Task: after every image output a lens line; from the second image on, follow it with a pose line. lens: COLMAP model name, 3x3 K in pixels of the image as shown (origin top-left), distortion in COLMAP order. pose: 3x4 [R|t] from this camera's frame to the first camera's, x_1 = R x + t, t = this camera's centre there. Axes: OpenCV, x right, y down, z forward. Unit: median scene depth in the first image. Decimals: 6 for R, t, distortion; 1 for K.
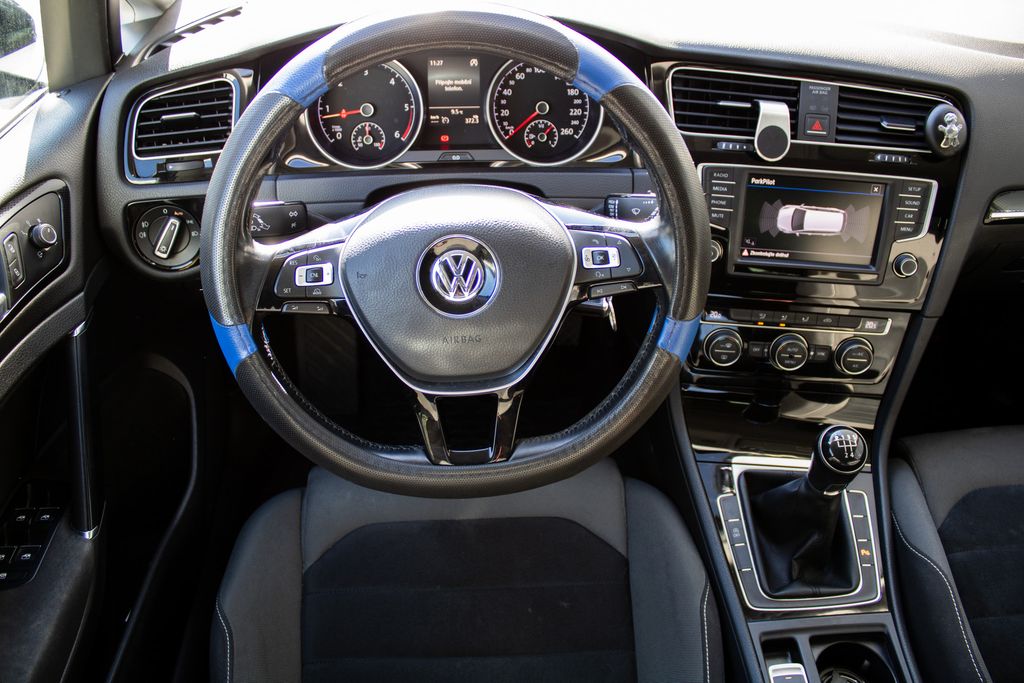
lens RADIAL K [[855.7, 0, 502.7], [0, 855.7, 337.9], [0, 0, 1]] dist [-0.161847, 0.121042]
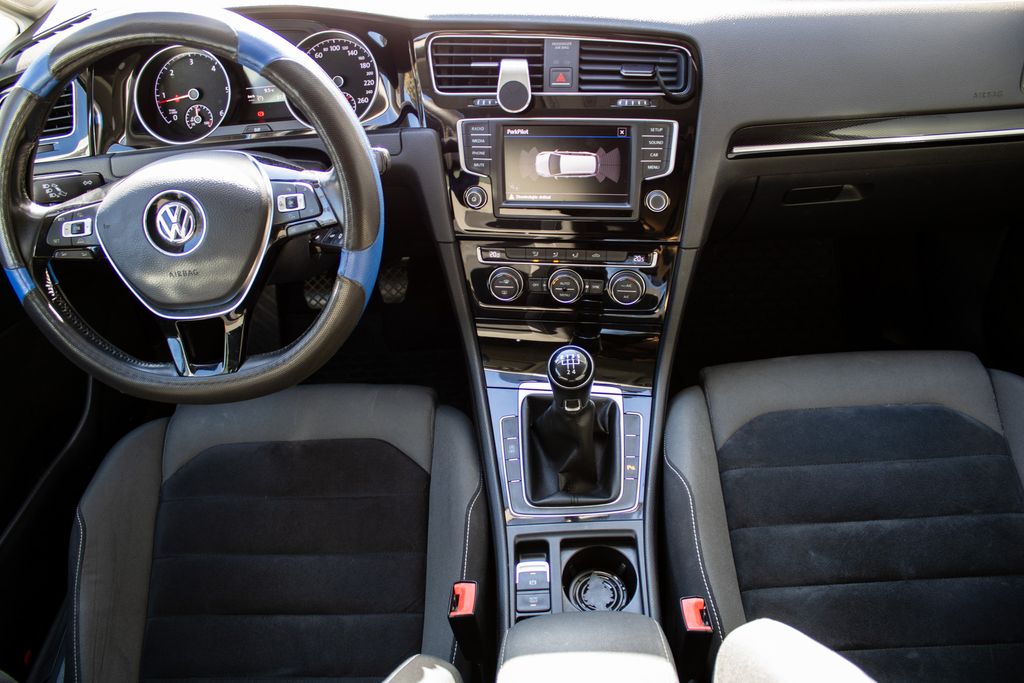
lens RADIAL K [[855.7, 0, 512.4], [0, 855.7, 344.2], [0, 0, 1]] dist [-0.161847, 0.121042]
pose [[0.993604, -0.024257, -0.110285, 0.410231], [0.027721, 0.999166, 0.029987, 0.059549], [0.109466, -0.032852, 0.993447, -0.122573]]
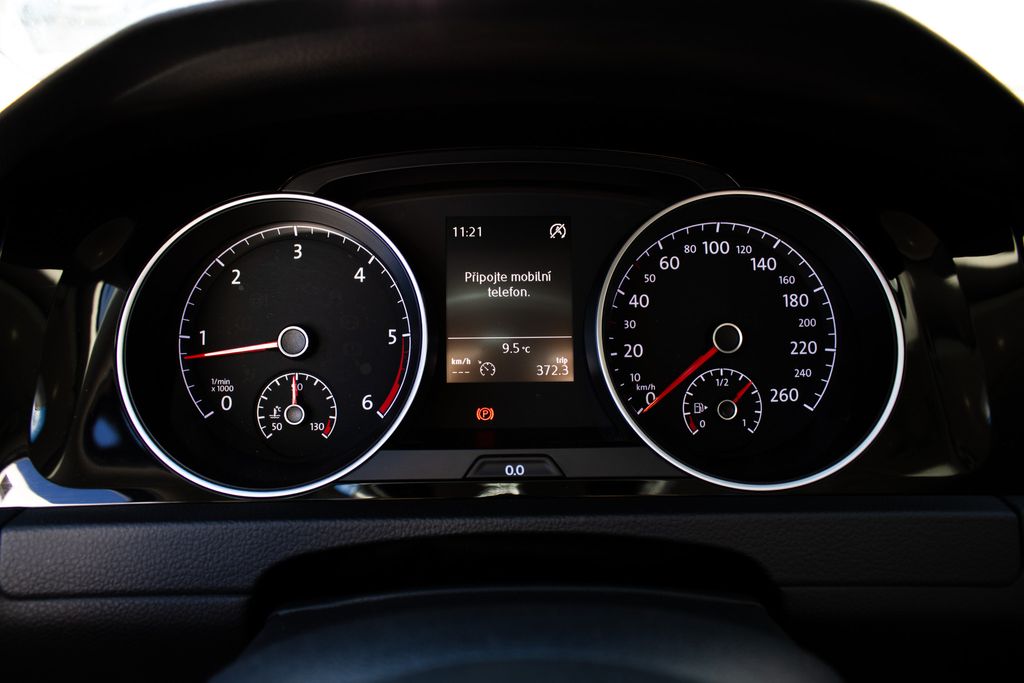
lens RADIAL K [[855.7, 0, 506.9], [0, 855.7, 333.2], [0, 0, 1]] dist [-0.161847, 0.121042]
pose [[0.998750, -0.003301, -0.049869, -0.038985], [-0.011837, 0.953802, -0.300204, -0.155245], [0.048556, 0.300419, 0.952571, 0.624433]]
